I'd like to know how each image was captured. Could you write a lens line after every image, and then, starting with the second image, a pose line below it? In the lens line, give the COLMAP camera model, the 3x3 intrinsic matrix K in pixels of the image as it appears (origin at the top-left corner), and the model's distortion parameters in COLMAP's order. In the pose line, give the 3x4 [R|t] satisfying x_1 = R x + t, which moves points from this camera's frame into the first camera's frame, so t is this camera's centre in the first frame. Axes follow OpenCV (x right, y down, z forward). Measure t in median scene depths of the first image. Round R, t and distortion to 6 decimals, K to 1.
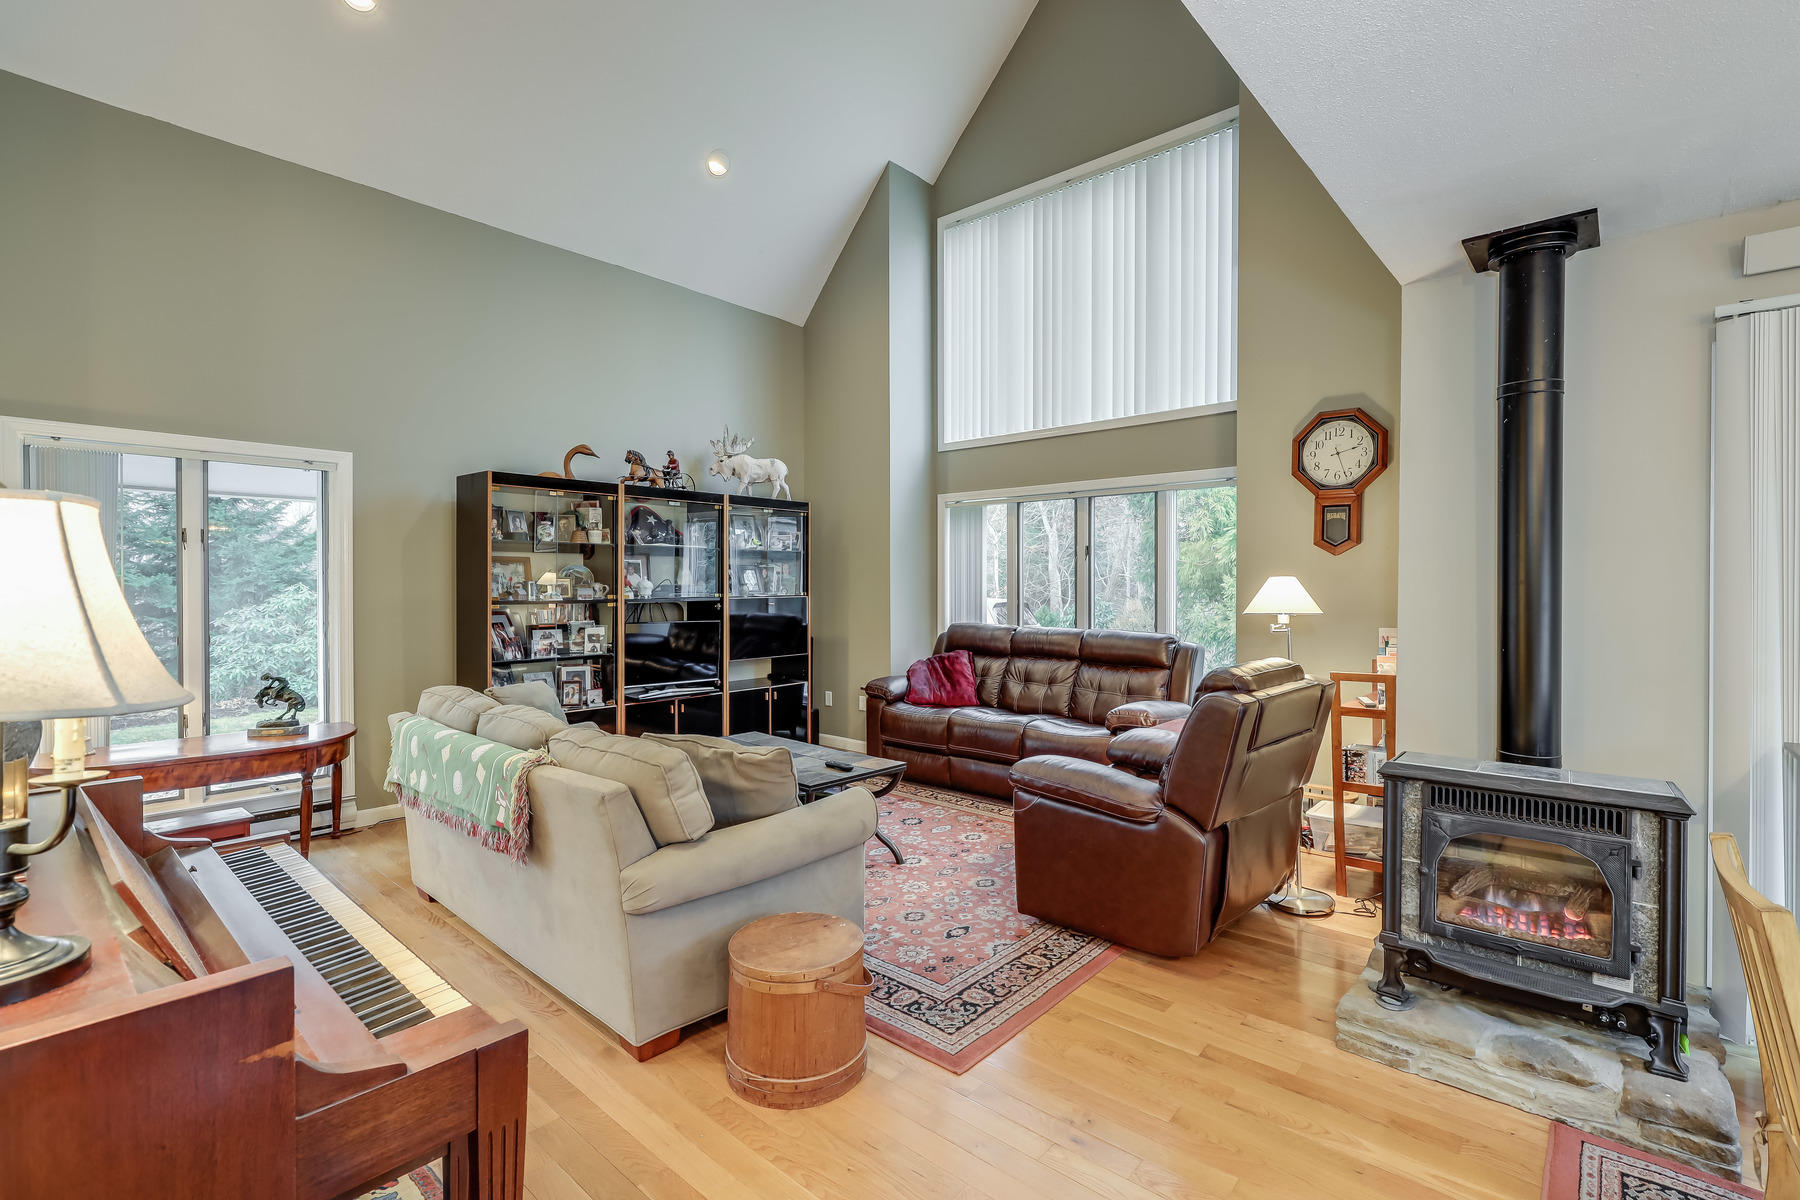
lens RADIAL K [[820.5, 0, 920.8], [0, 820.5, 588.4], [0, 0, 1]] dist [-0.003098, 0.001147]
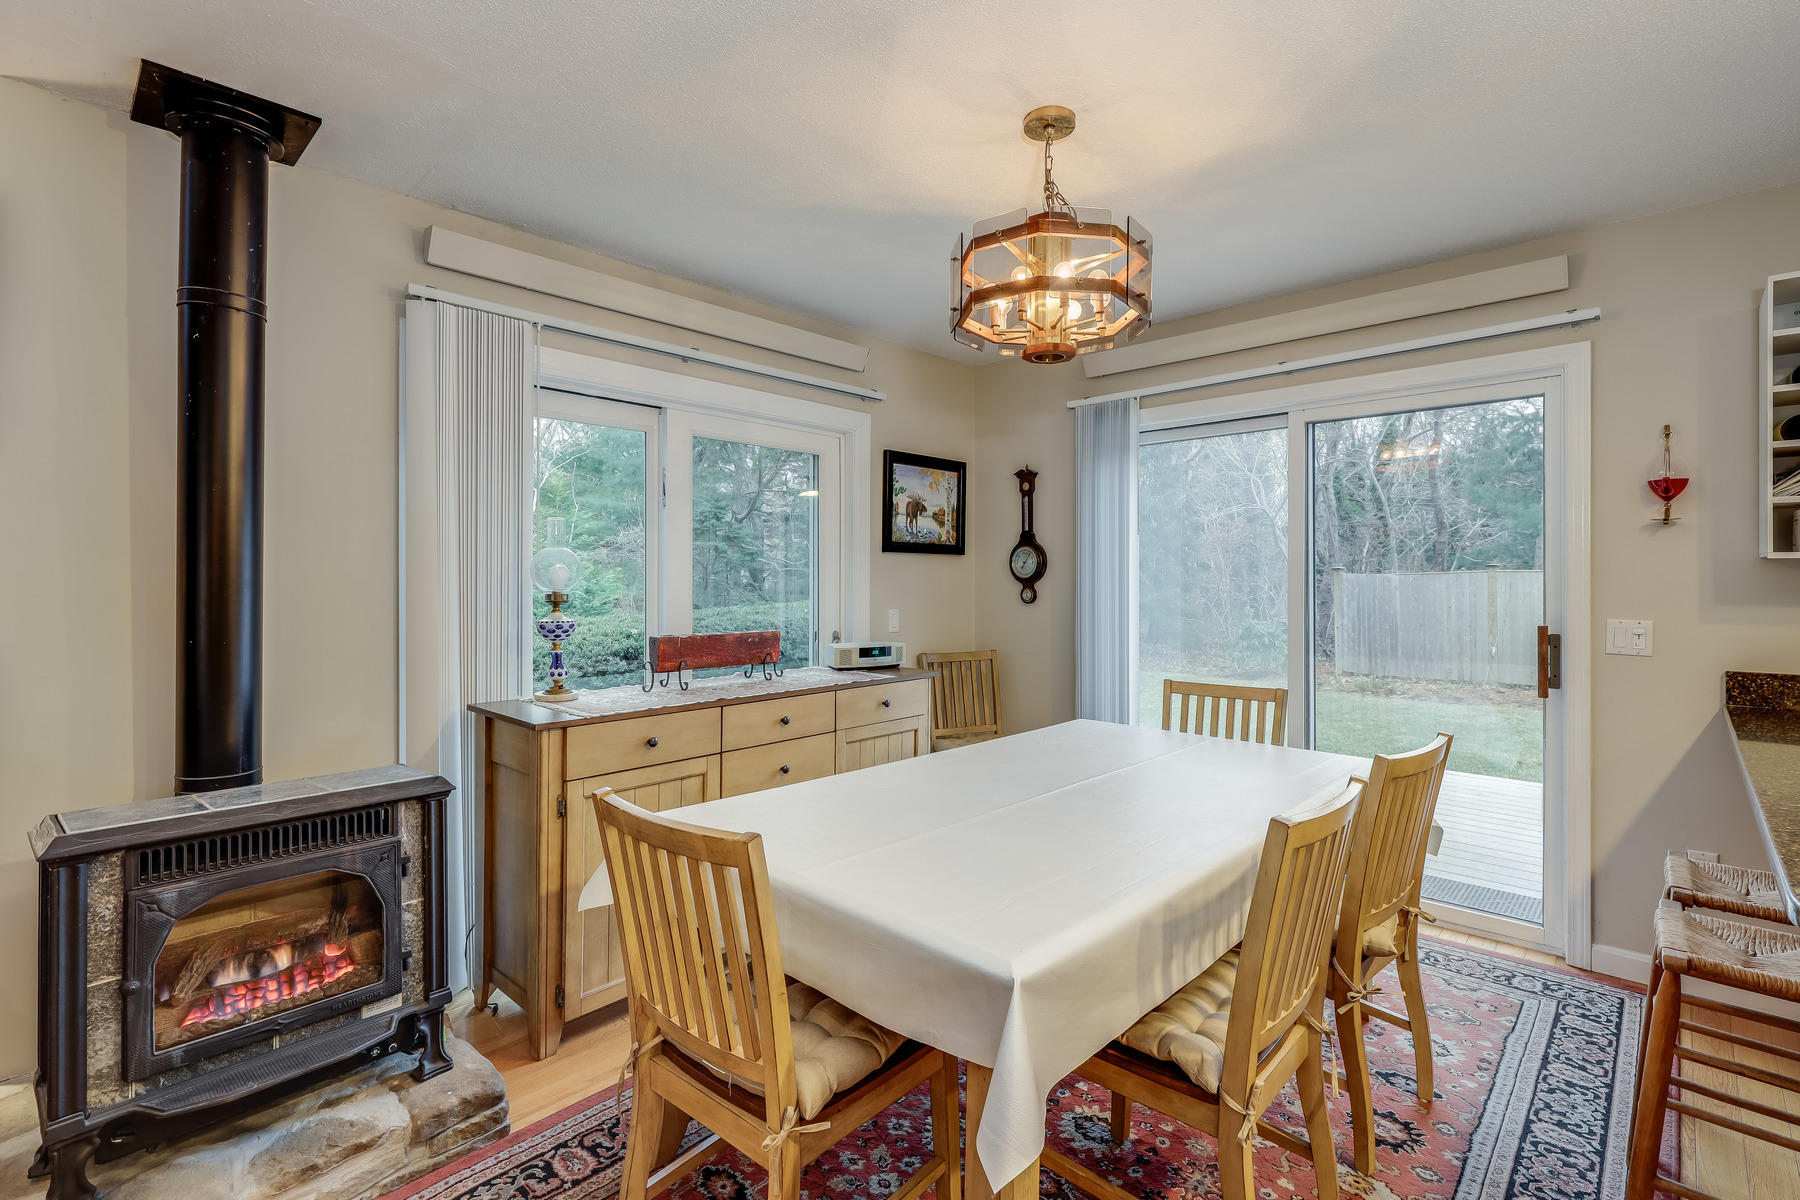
lens RADIAL K [[820.5, 0, 909.1], [0, 820.5, 574.8], [0, 0, 1]] dist [-0.003098, 0.001147]
pose [[0.032773, 0.006425, 0.999442, -0.008164], [0.004727, 0.999967, -0.006584, 0.013931], [-0.999452, 0.004940, 0.032742, 0.199447]]
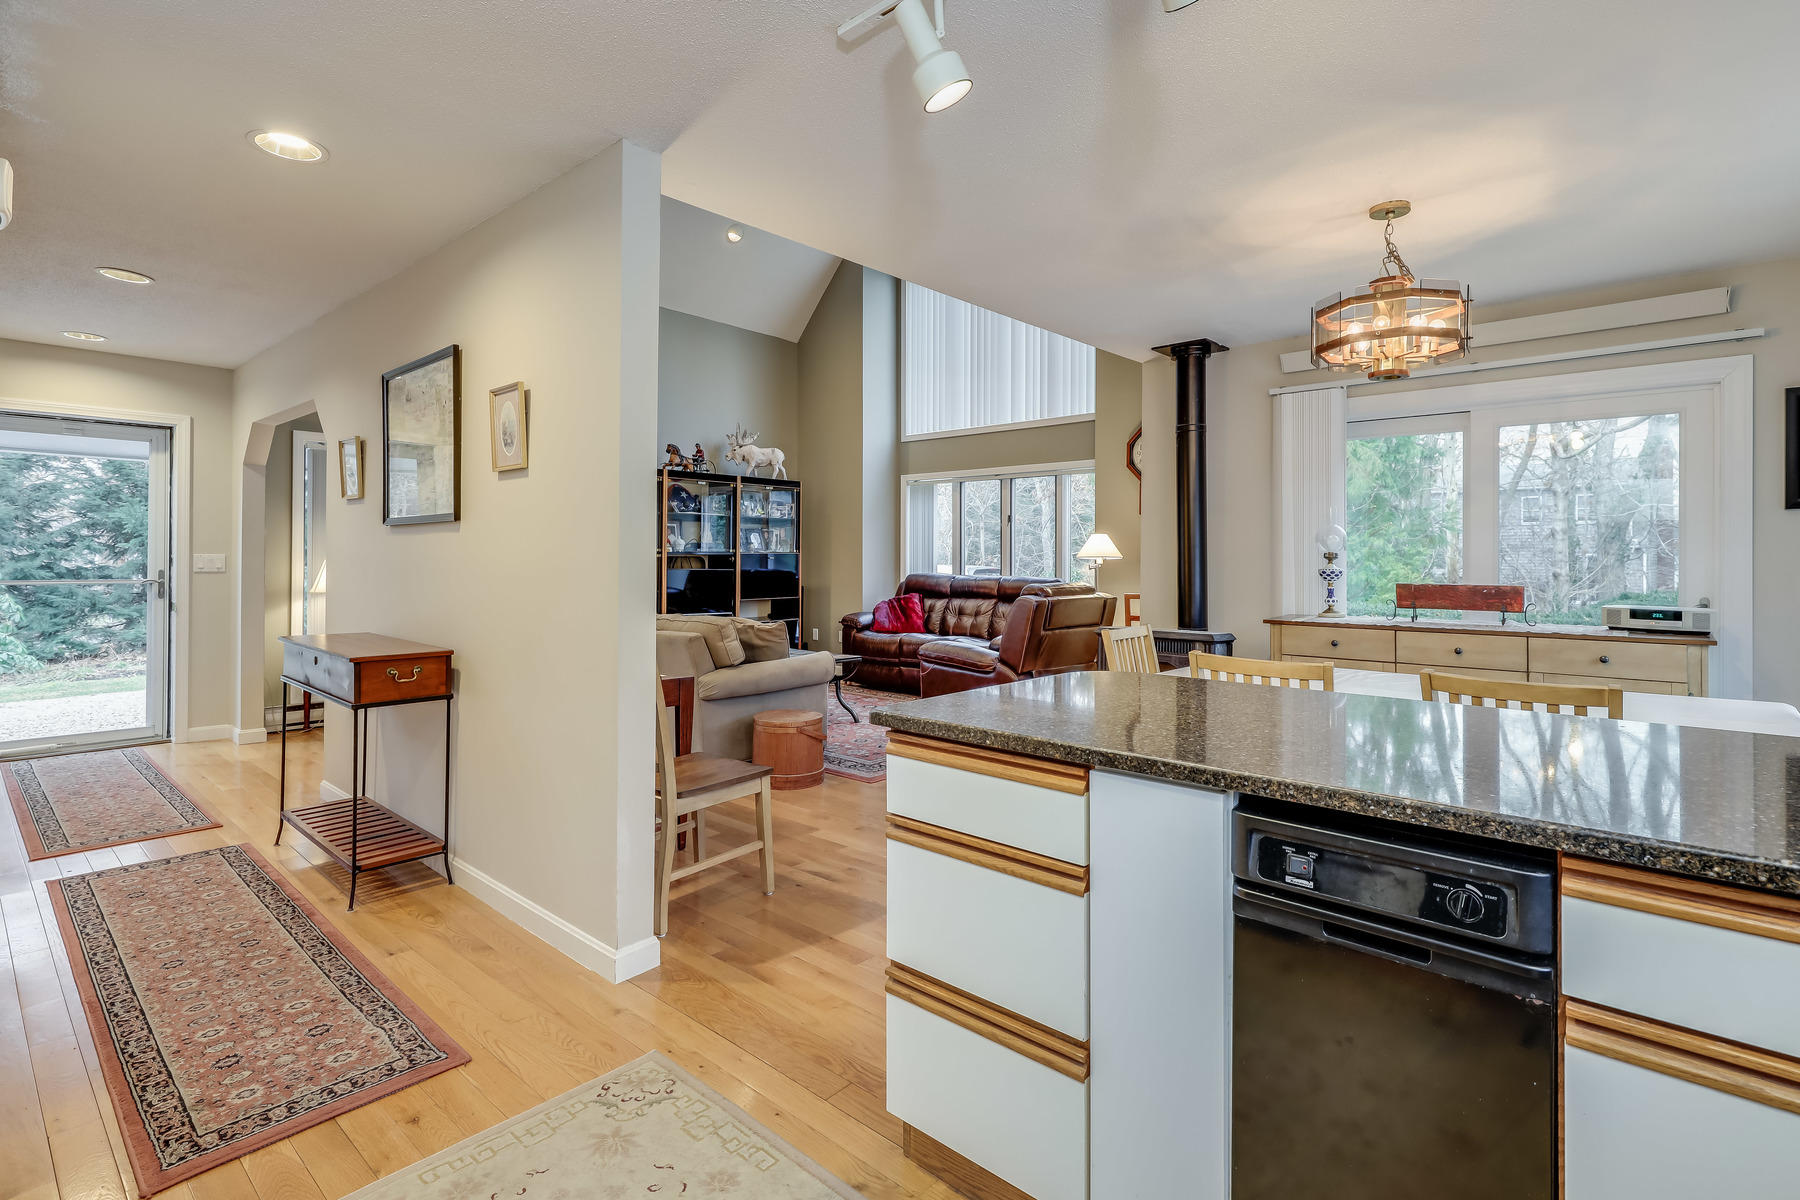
lens RADIAL K [[874.0, 0, 927.3], [0, 874.0, 549.6], [0, 0, 1]] dist [-0.016232, 0.003272]
pose [[0.999988, 0.003989, 0.002725, 0.091866], [-0.003948, 0.999877, -0.015170, 0.036292], [-0.002785, 0.015159, 0.999881, -0.579088]]
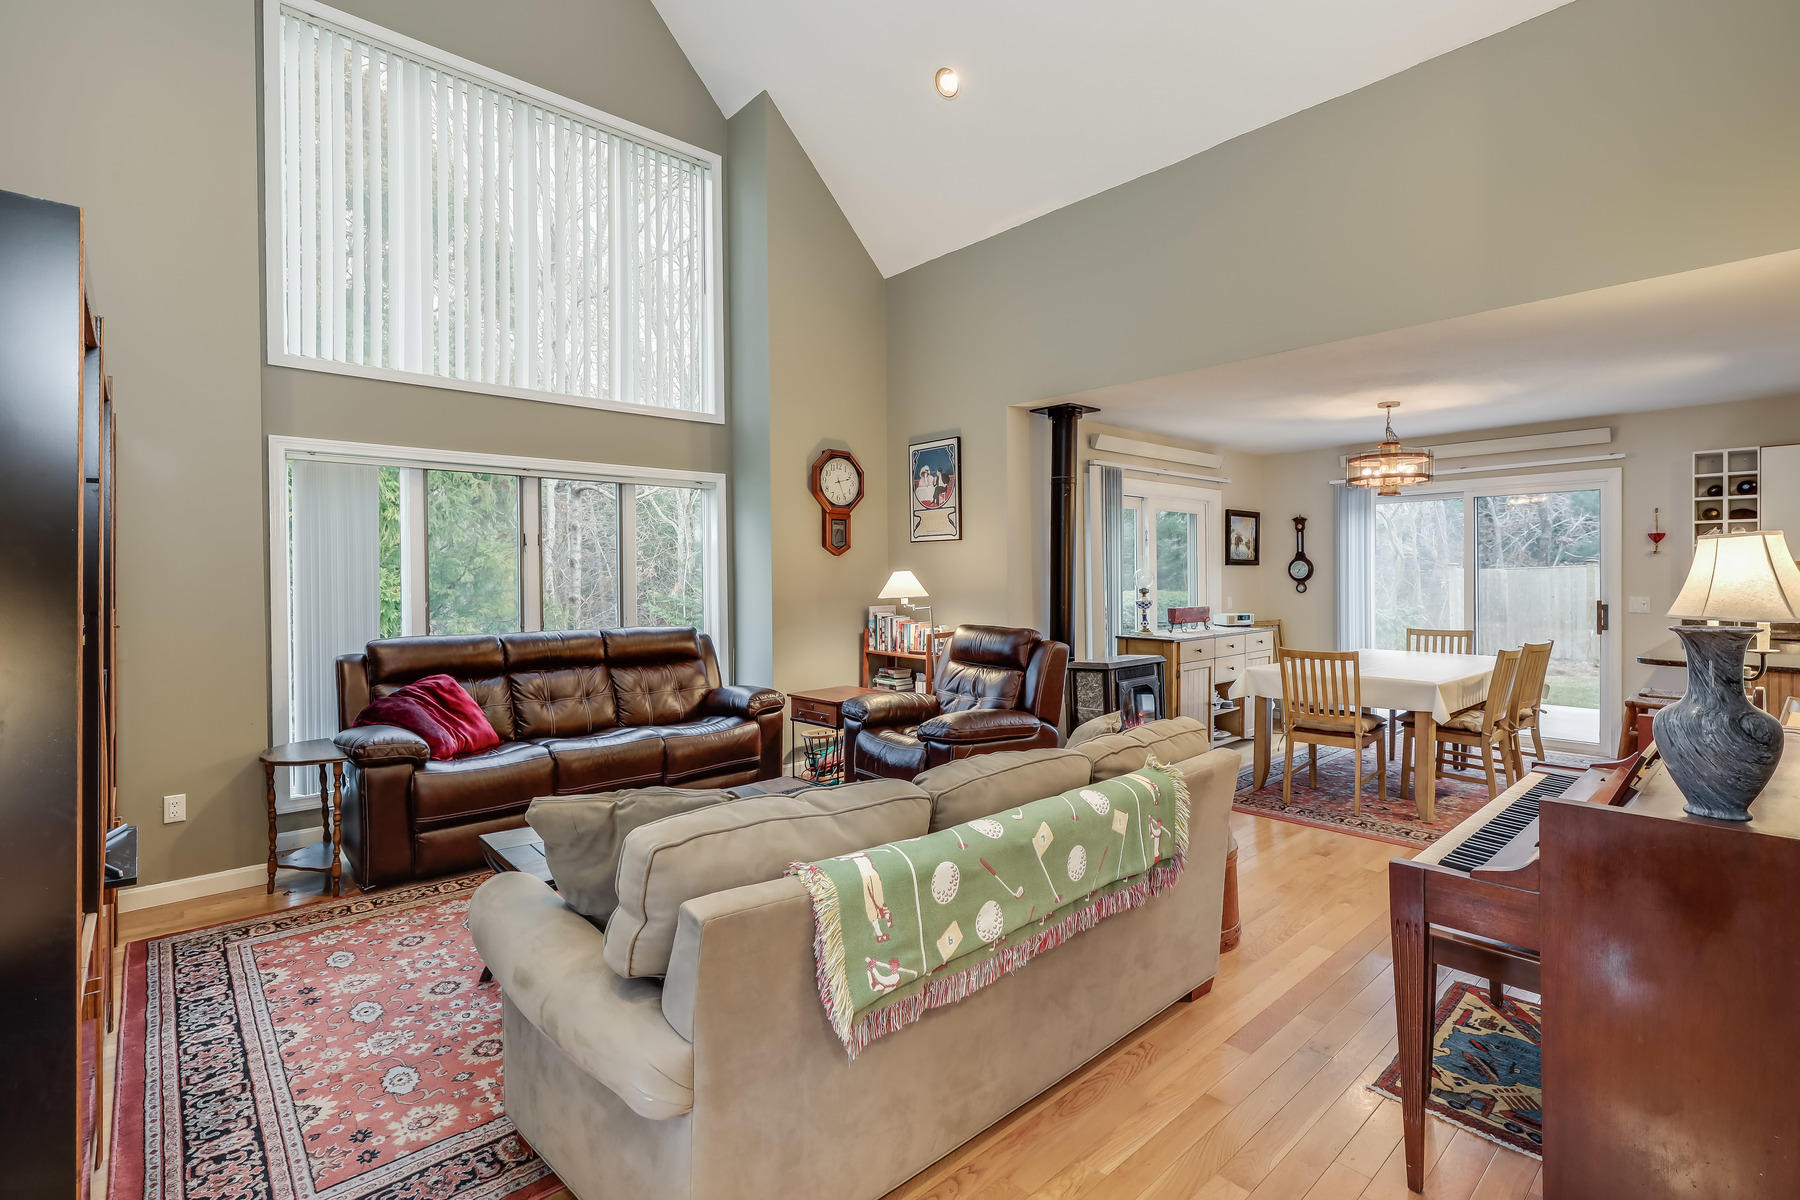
lens RADIAL K [[820.5, 0, 917.8], [0, 820.5, 578.6], [0, 0, 1]] dist [-0.003098, 0.001147]
pose [[0.109017, -0.005029, 0.994027, -0.838174], [0.014149, 0.999894, 0.003507, -0.005093], [-0.993939, 0.013683, 0.109077, 0.707584]]
